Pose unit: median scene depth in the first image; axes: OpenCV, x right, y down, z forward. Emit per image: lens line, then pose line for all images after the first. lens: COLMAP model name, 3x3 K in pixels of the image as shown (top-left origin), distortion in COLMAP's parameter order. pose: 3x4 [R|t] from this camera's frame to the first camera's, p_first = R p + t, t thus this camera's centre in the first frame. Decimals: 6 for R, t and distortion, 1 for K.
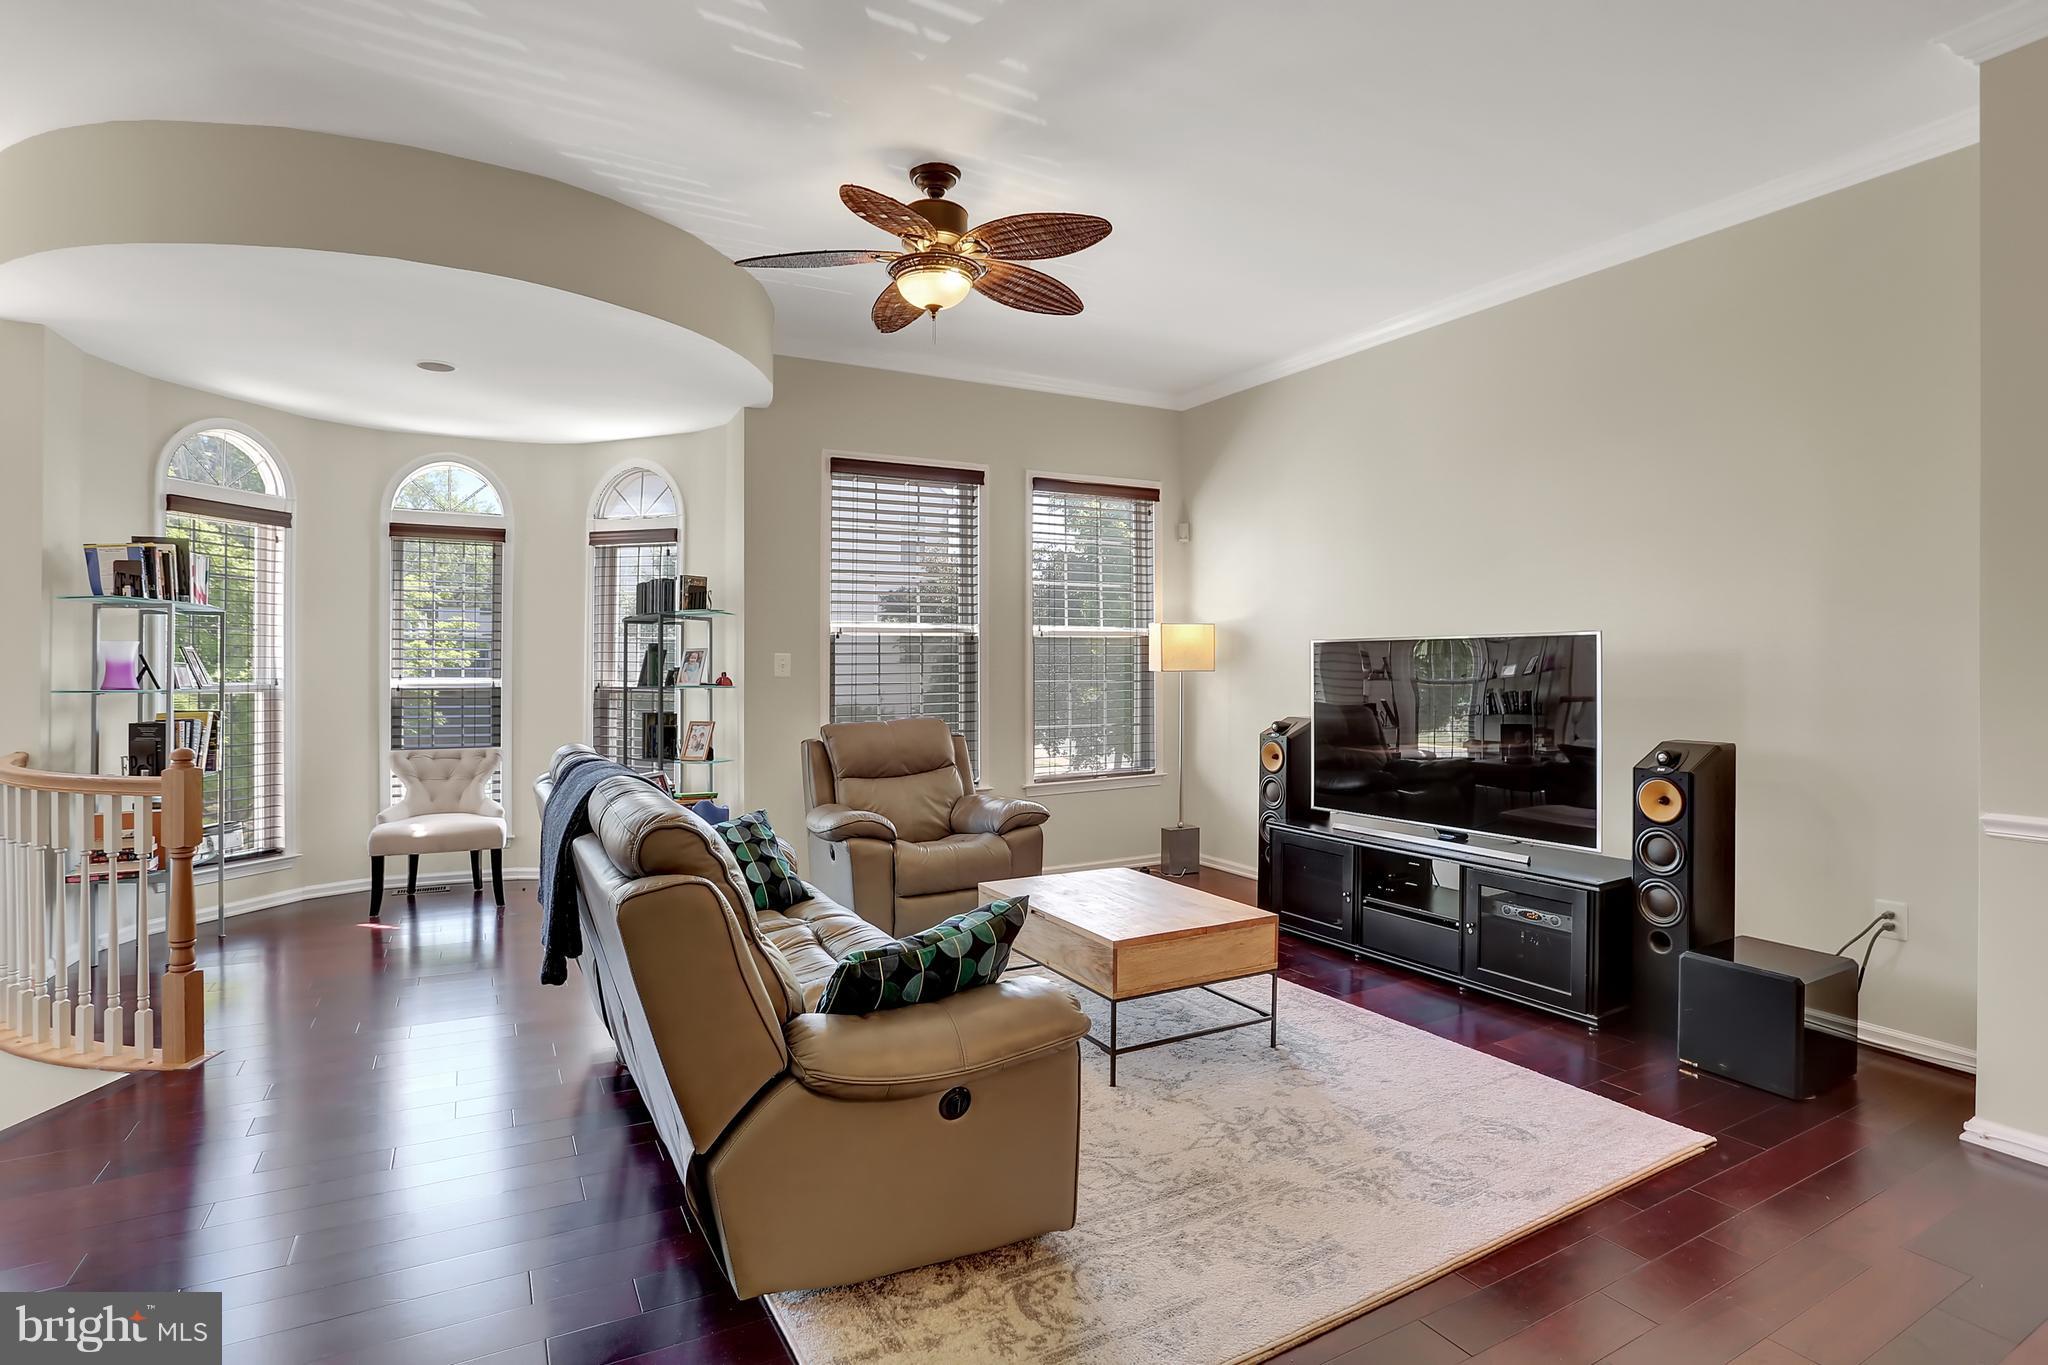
lens RADIAL K [[1036.8, 0, 1024.1], [0, 1036.8, 659.2], [0, 0, 1]] dist [-0.025416, 0.000834]
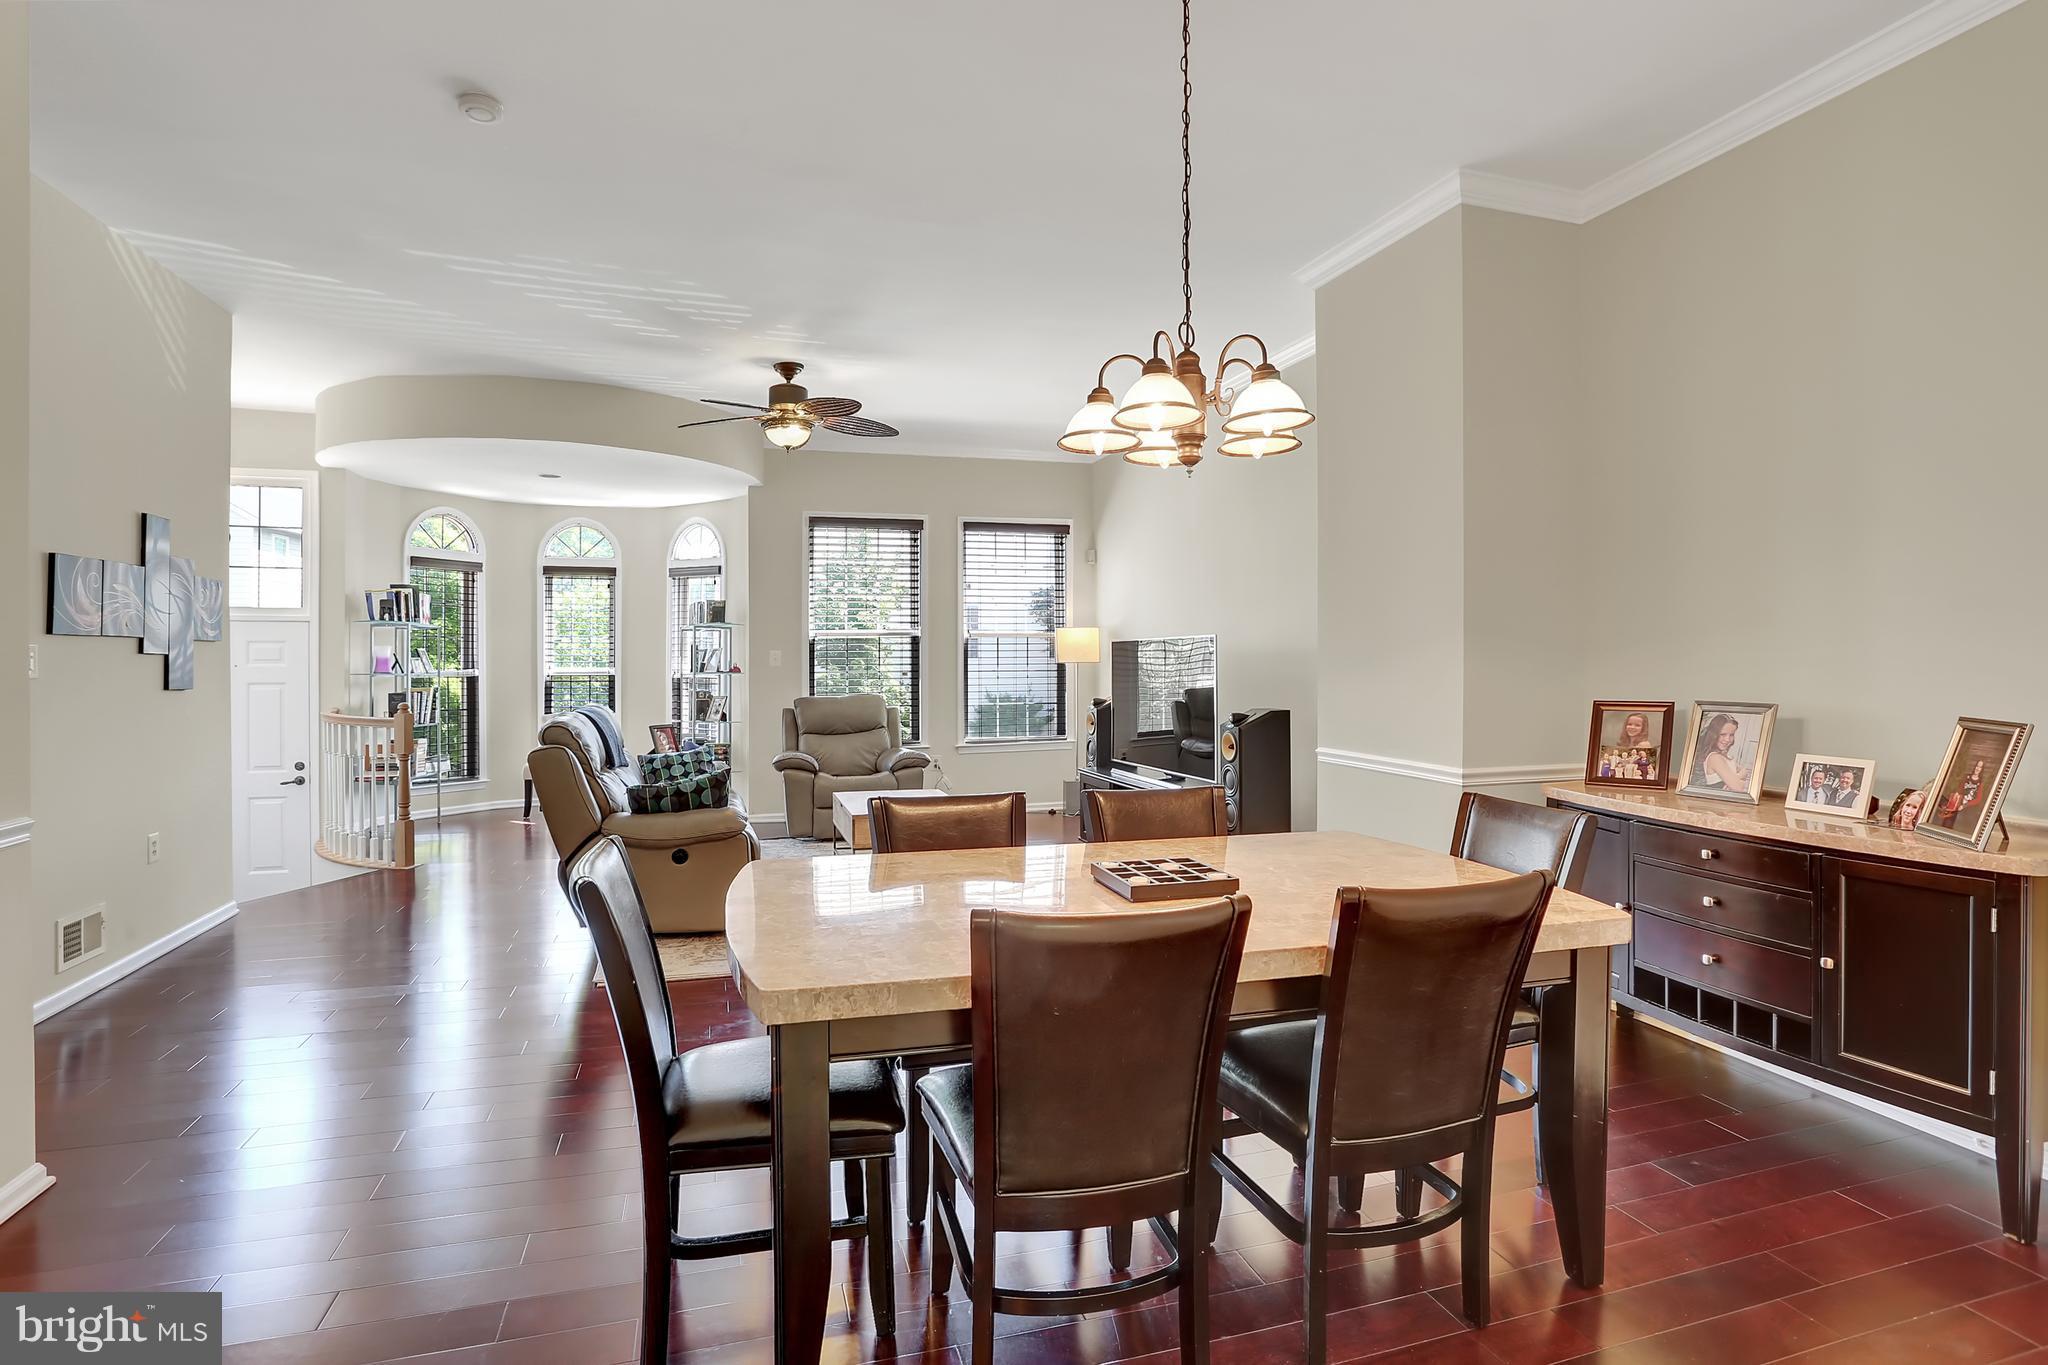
lens RADIAL K [[1023.1, 0, 1021.1], [0, 1023.1, 675.3], [0, 0, 1]] dist [-0.056596, 0.017622]
pose [[0.981724, 0.002373, -0.190294, 0.451289], [0.001705, 0.999772, 0.021265, -0.001589], [0.190301, -0.021201, 0.981497, -0.424447]]
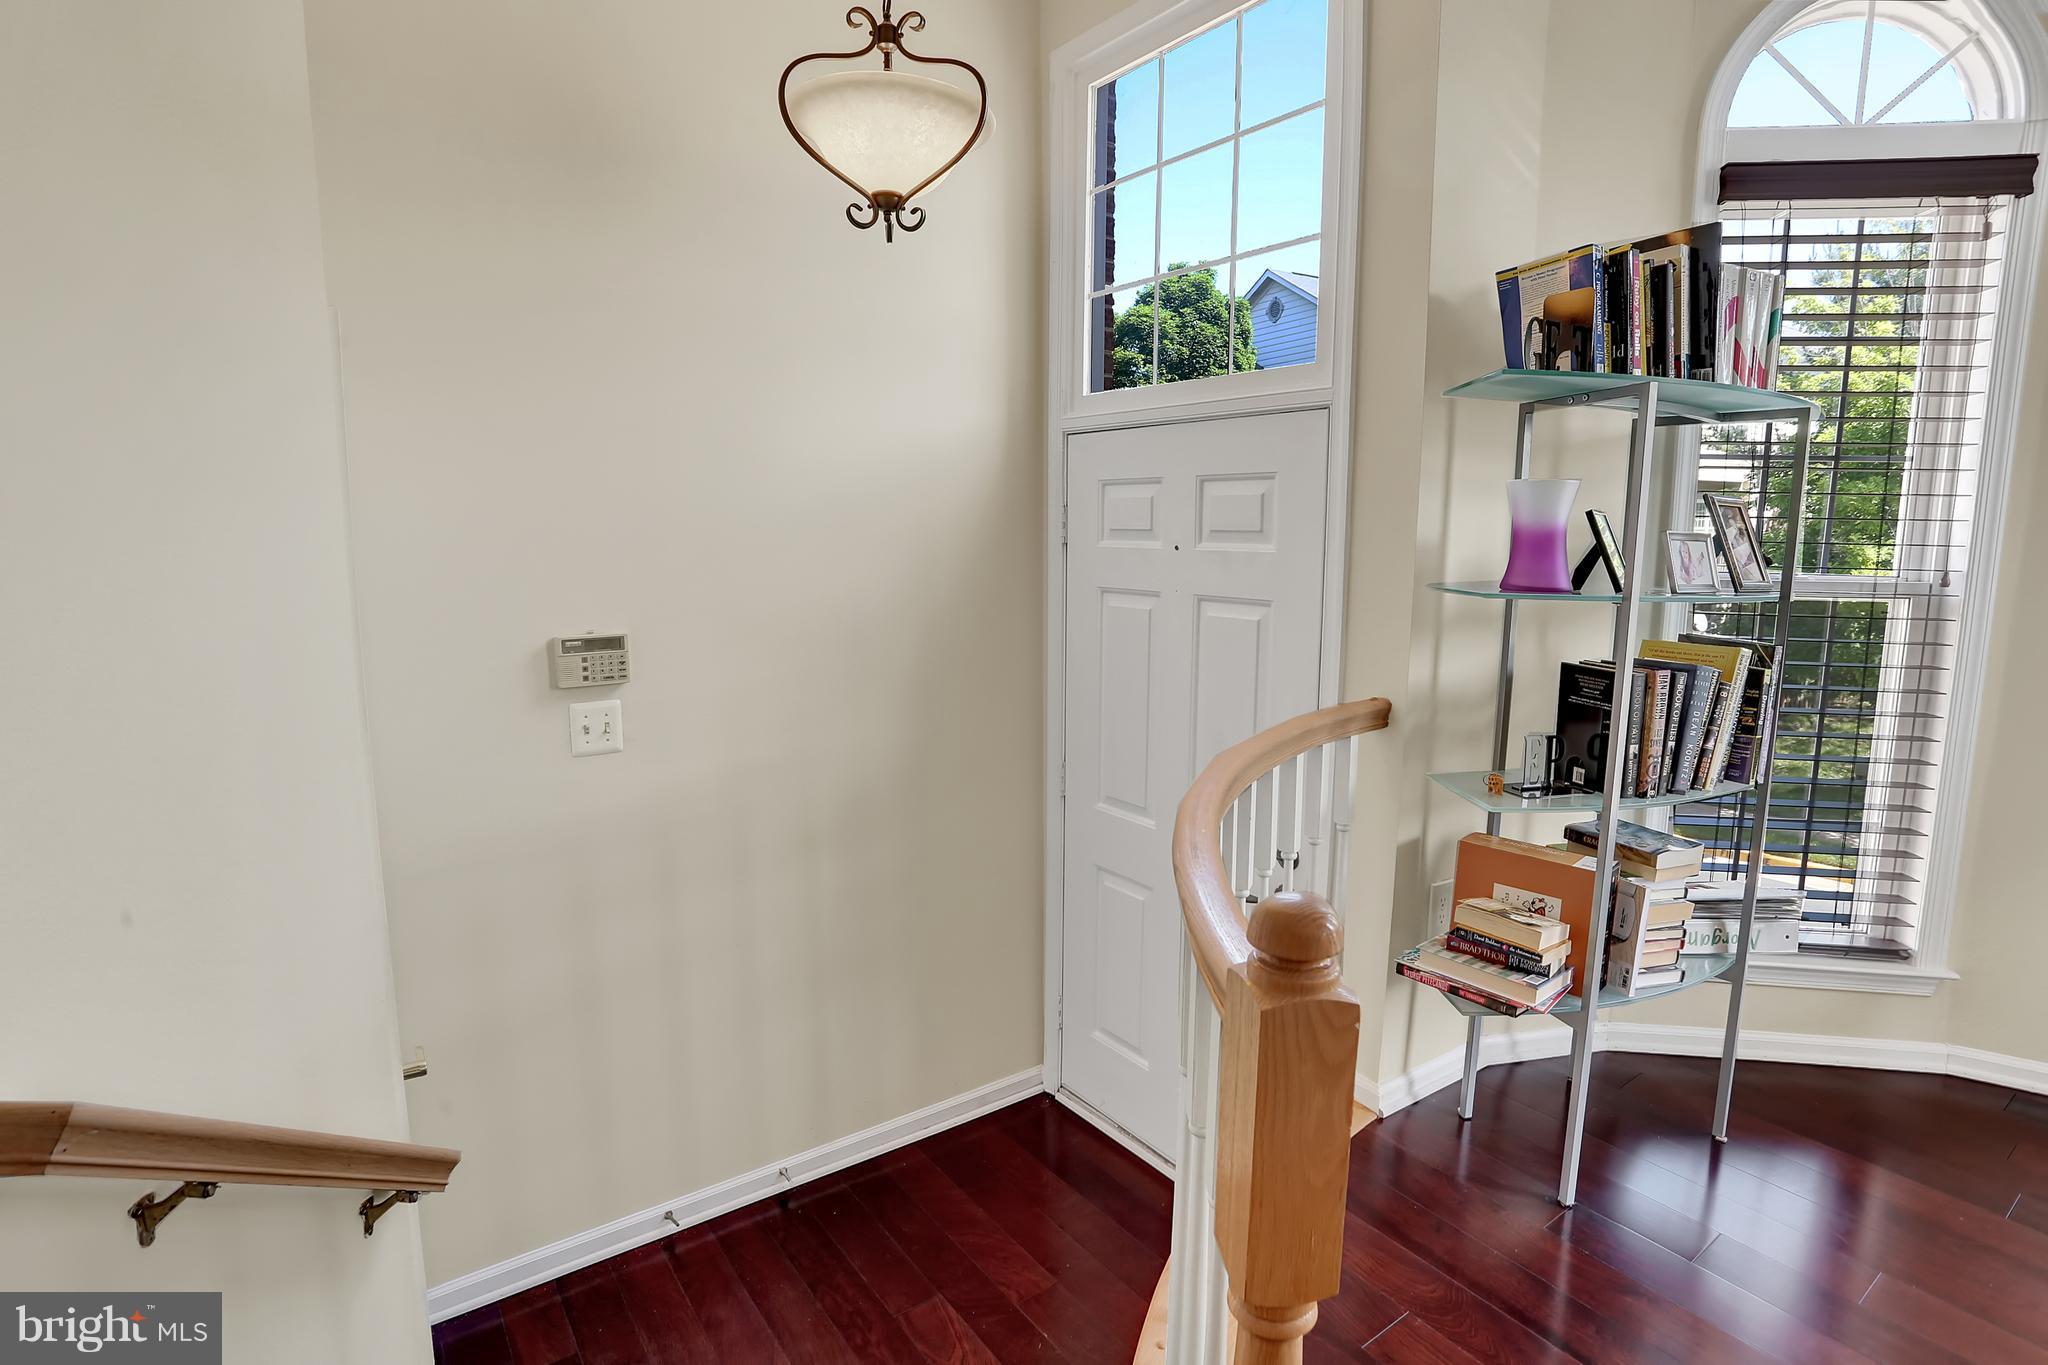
lens RADIAL K [[1023.1, 0, 1021.1], [0, 1023.1, 675.3], [0, 0, 1]] dist [-0.056596, 0.017622]
pose [[0.136736, 0.139597, -0.980722, -0.411132], [0.000477, 0.990012, 0.140986, 0.004410], [0.990607, -0.019745, 0.135304, 0.615962]]
